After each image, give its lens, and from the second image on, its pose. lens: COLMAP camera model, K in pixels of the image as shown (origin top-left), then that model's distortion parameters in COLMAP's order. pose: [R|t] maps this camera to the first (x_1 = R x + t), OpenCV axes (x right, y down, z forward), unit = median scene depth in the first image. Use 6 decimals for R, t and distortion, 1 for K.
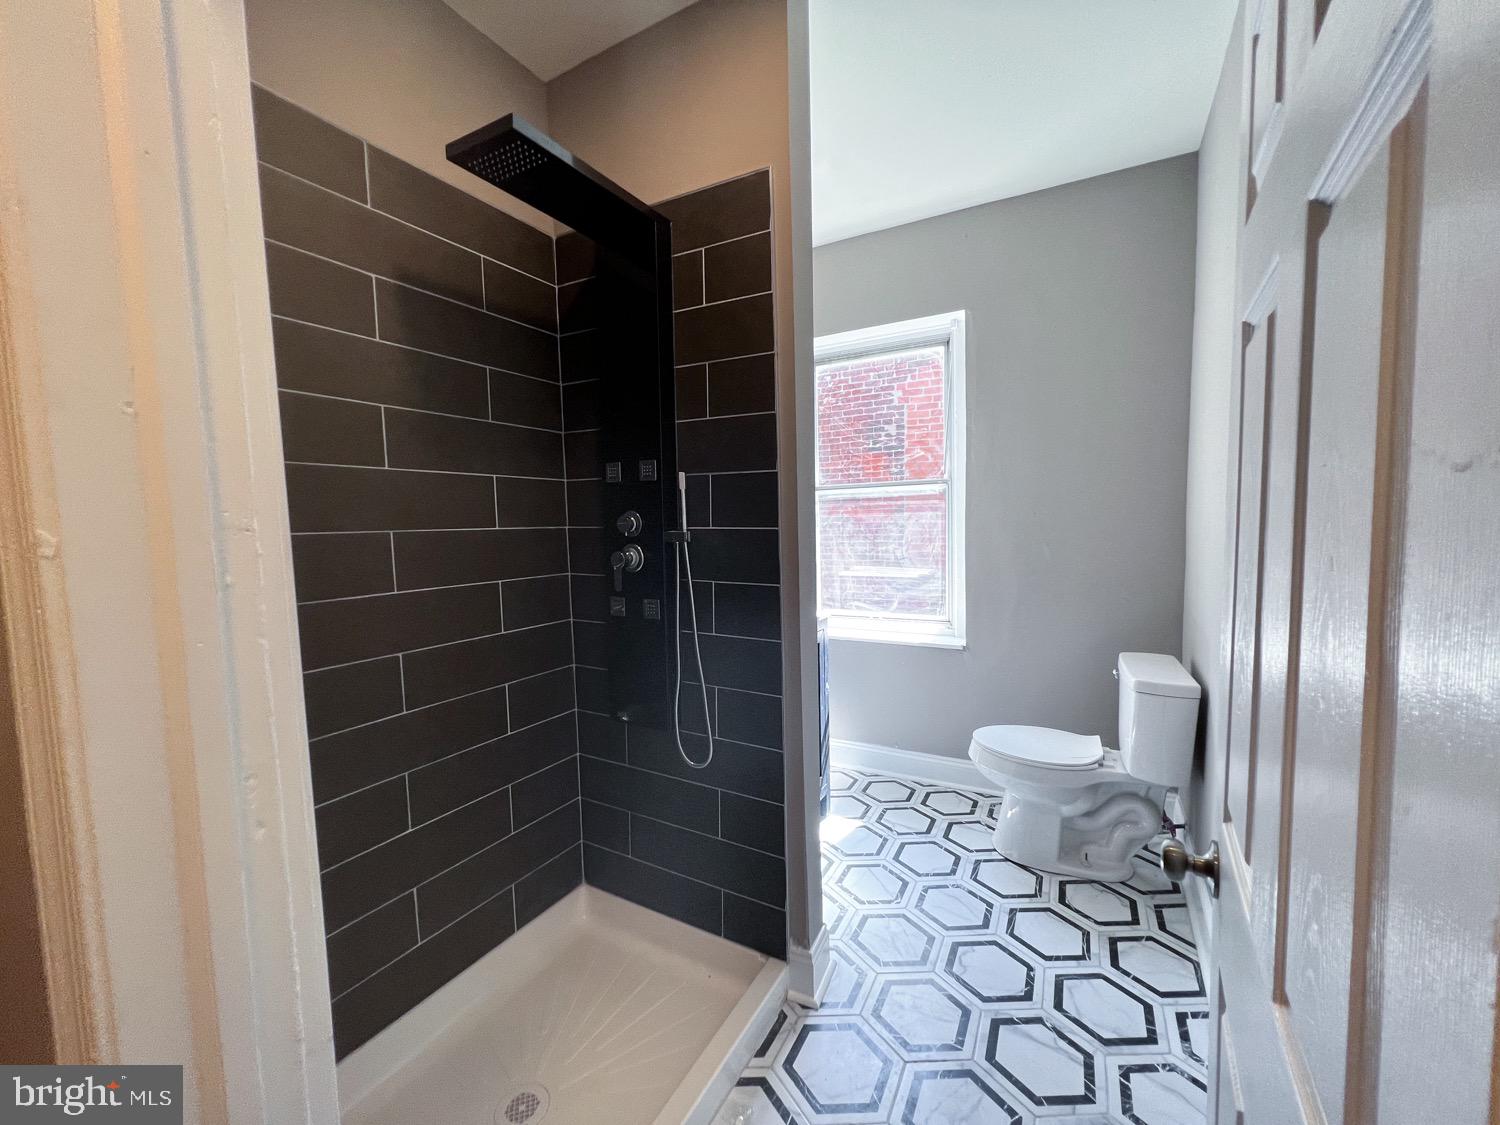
lens RADIAL K [[603.3, 0, 751.9], [0, 603.3, 564.0], [0, 0, 1]] dist [-0.001340, 0.000501]
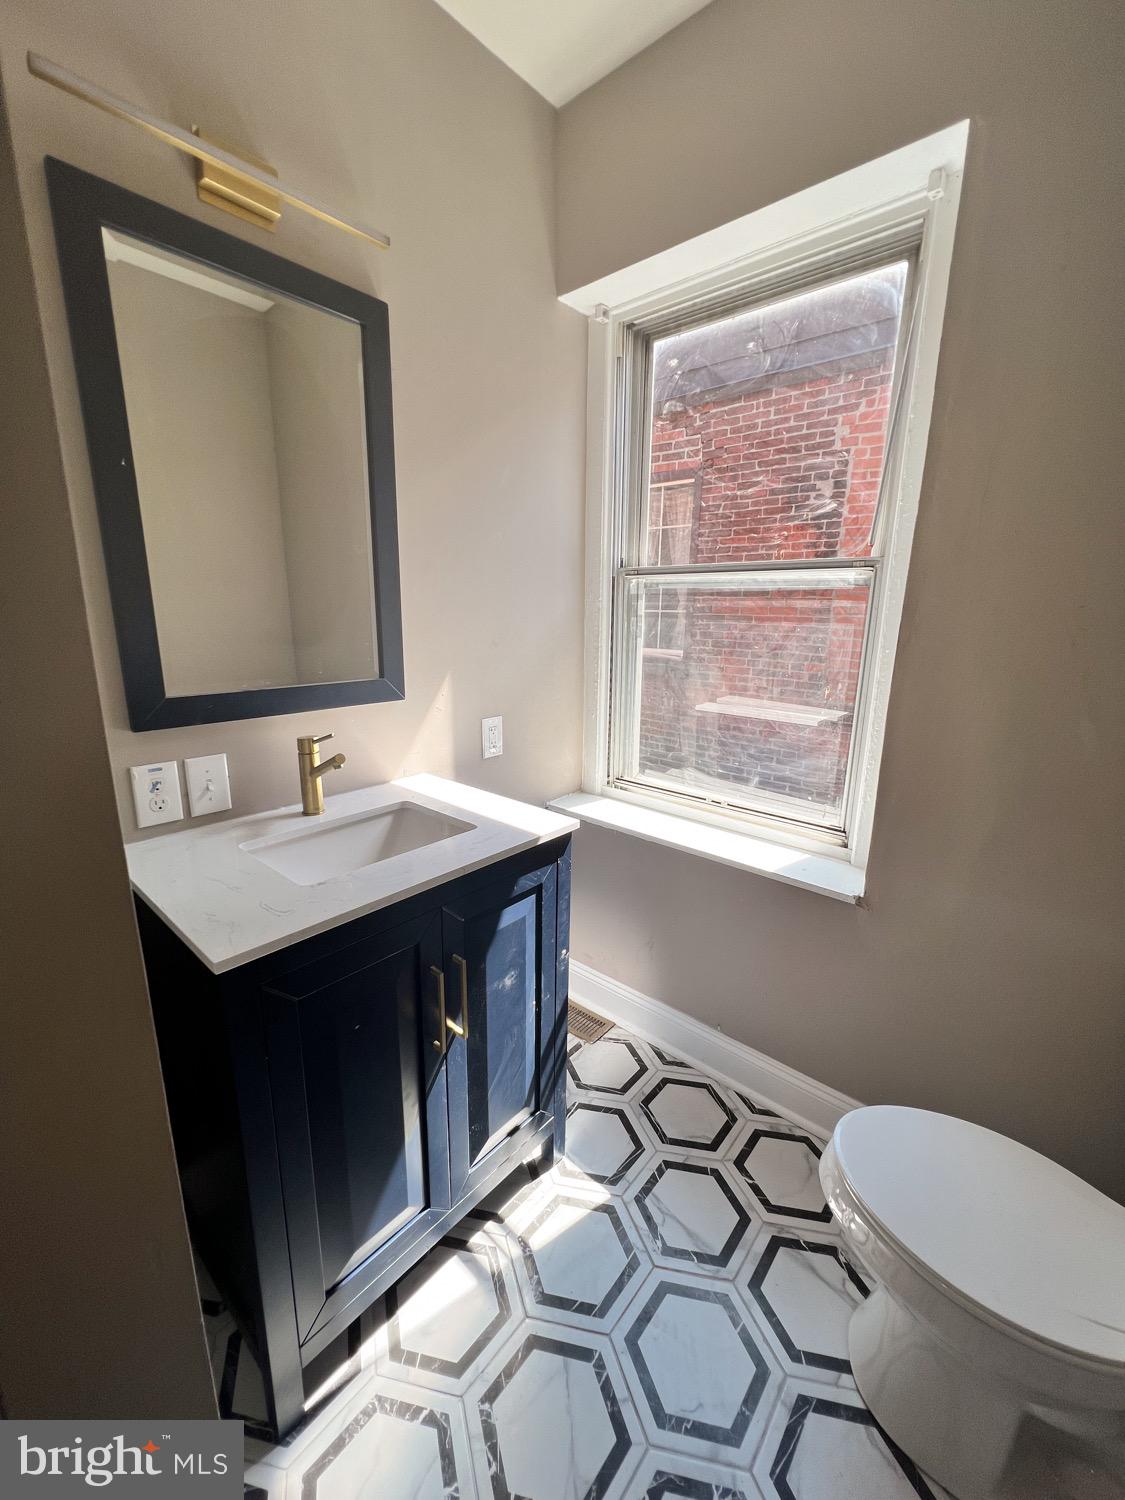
lens RADIAL K [[603.3, 0, 562.5], [0, 603.3, 750.0], [0, 0, 1]] dist [-0.001340, 0.000501]
pose [[0.977675, 0.083896, -0.192645, 0.174768], [-0.051776, 0.984750, 0.166090, -0.052541], [0.203642, -0.152407, 0.967110, 0.426443]]
